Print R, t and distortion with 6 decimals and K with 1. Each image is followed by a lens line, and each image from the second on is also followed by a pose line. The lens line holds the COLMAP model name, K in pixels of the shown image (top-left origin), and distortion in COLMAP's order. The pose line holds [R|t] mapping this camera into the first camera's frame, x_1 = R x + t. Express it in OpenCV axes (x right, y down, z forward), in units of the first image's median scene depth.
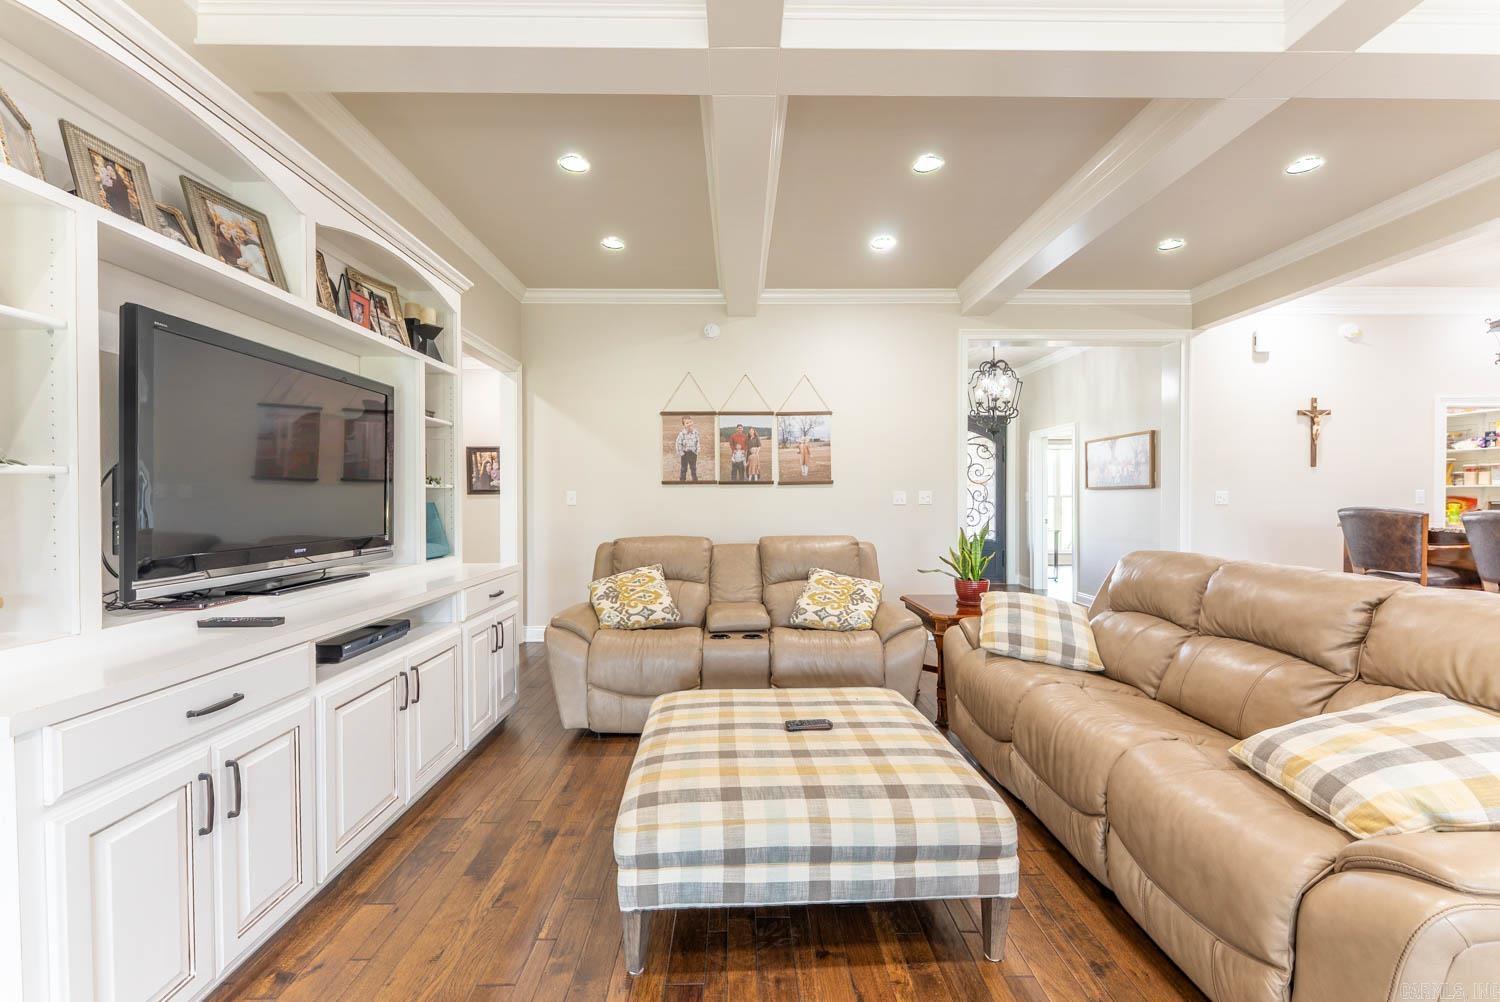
lens RADIAL K [[611.3, 0, 750.0], [0, 611.3, 498.1], [0, 0, 1]] dist [-0.002496, -0.000258]
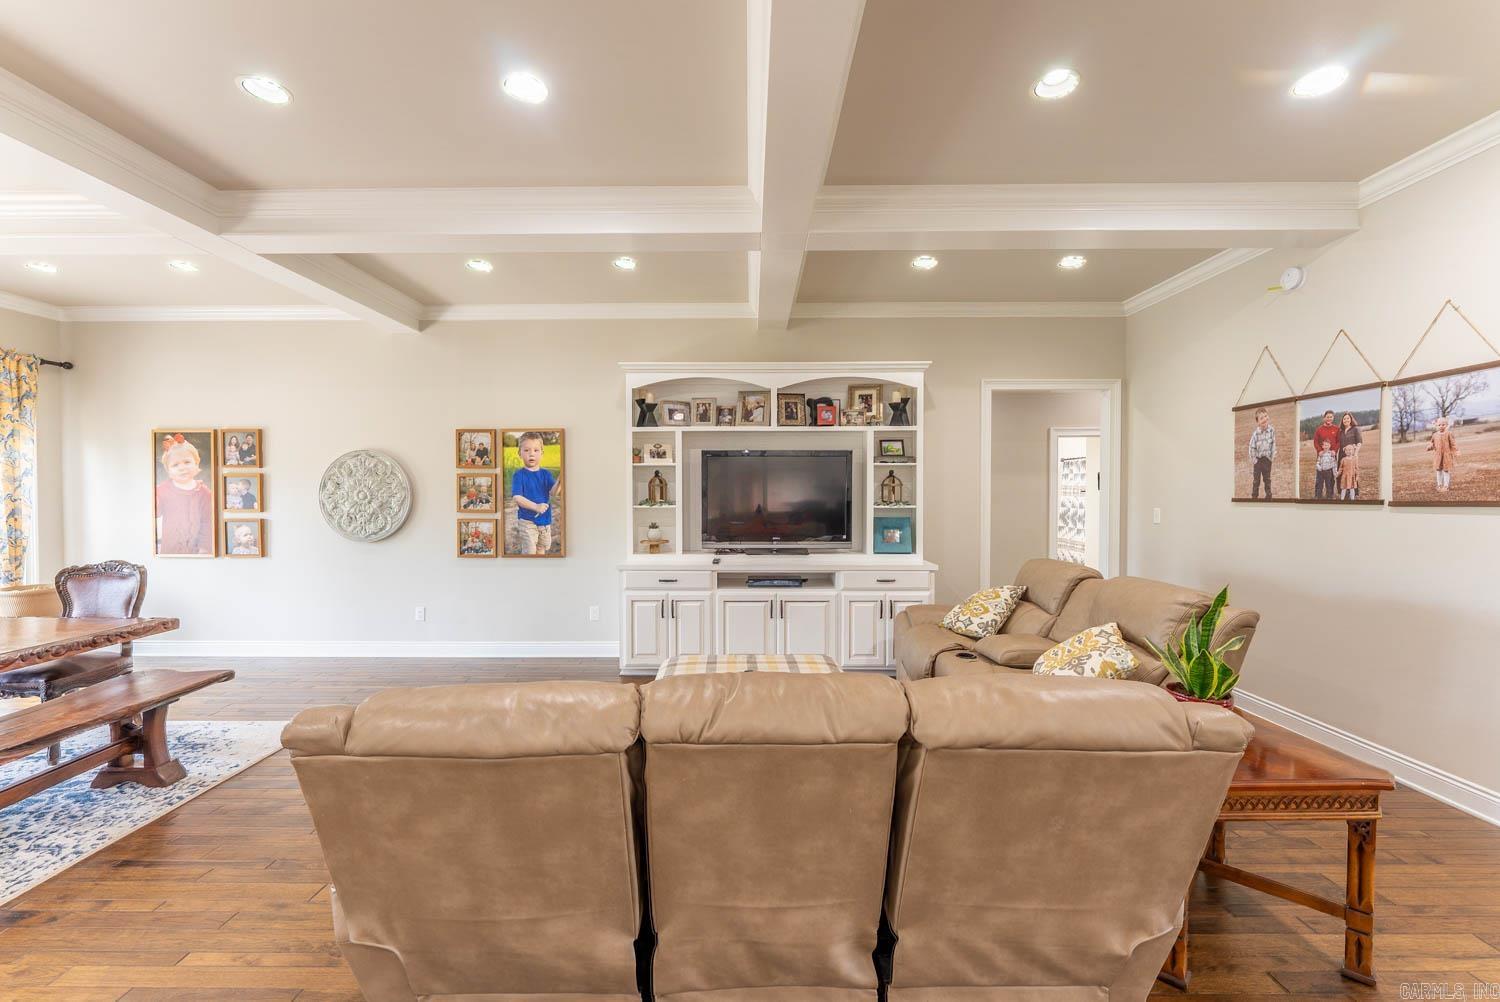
lens RADIAL K [[611.3, 0, 745.1], [0, 611.3, 500.9], [0, 0, 1]] dist [-0.002496, -0.000258]
pose [[-0.028913, 0.017279, -0.999433, 0.639747], [0.002013, 0.999850, 0.017228, -0.038400], [0.999580, -0.001513, -0.028943, 0.408399]]
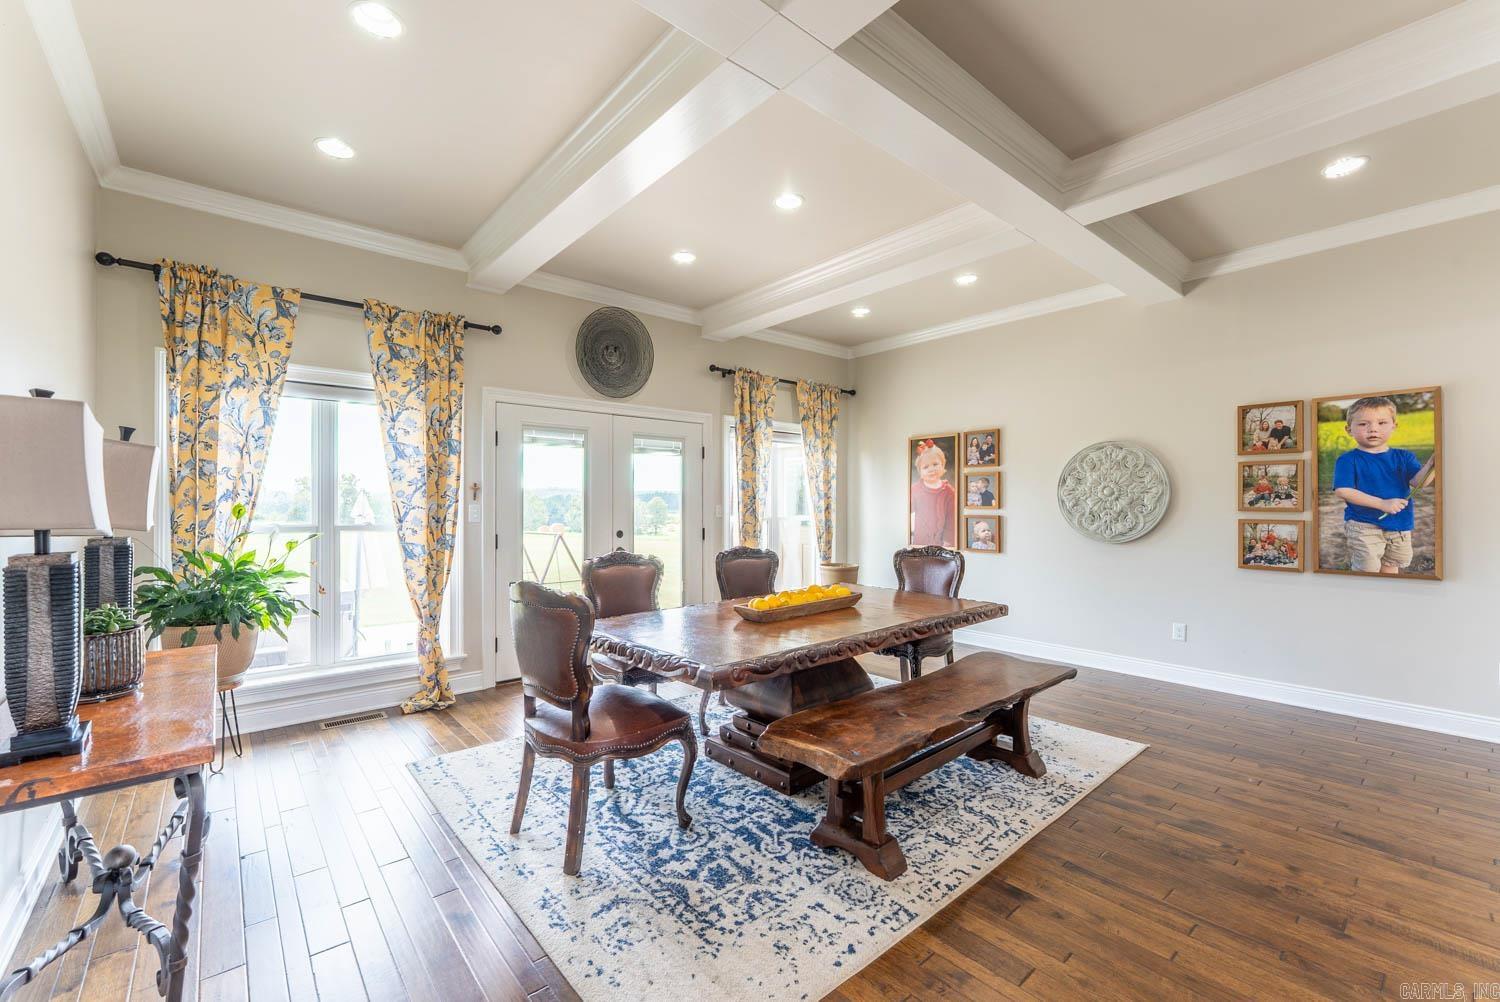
lens RADIAL K [[611.3, 0, 752.1], [0, 611.3, 504.0], [0, 0, 1]] dist [-0.002496, -0.000258]
pose [[-0.769547, -0.000270, -0.638590, 0.643761], [0.000804, 0.999999, -0.001391, -0.015100], [0.638589, -0.001584, -0.769546, 0.152105]]
